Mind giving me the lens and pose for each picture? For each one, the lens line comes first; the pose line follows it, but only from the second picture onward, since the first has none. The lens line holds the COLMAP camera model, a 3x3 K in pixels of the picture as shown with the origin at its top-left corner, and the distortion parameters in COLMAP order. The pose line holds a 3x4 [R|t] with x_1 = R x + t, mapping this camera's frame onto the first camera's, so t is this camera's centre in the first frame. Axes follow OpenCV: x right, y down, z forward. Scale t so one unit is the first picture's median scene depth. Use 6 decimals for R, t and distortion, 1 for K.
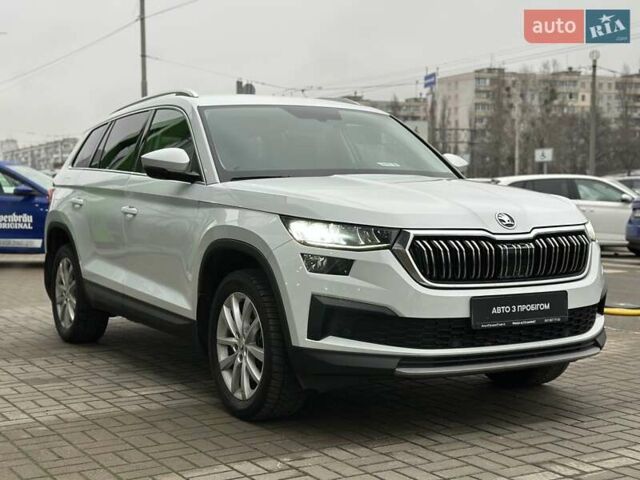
lens RADIAL K [[899.9, 0, 320.7], [0, 899.9, 242.6], [0, 0, 1]] dist [0.133068, 0.000000]
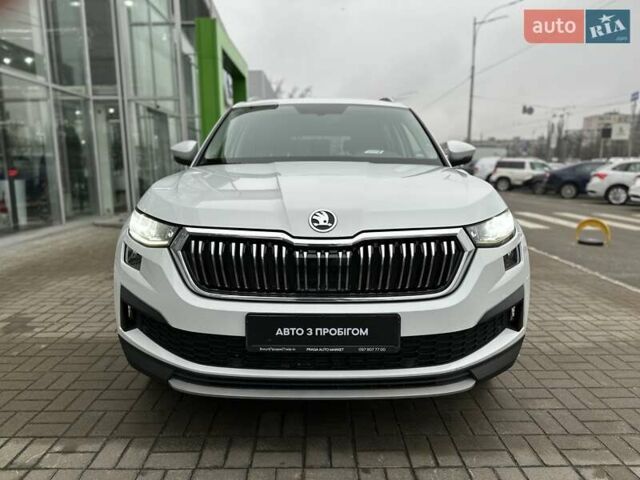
lens RADIAL K [[459.9, 0, 319.0], [0, 459.9, 237.9], [0, 0, 1]] dist [0.010439, -0.013240]
pose [[0.879563, 0.080185, -0.468977, 0.404842], [-0.036205, 0.994118, 0.102072, -0.052064], [0.474403, -0.072799, 0.877293, 0.648807]]
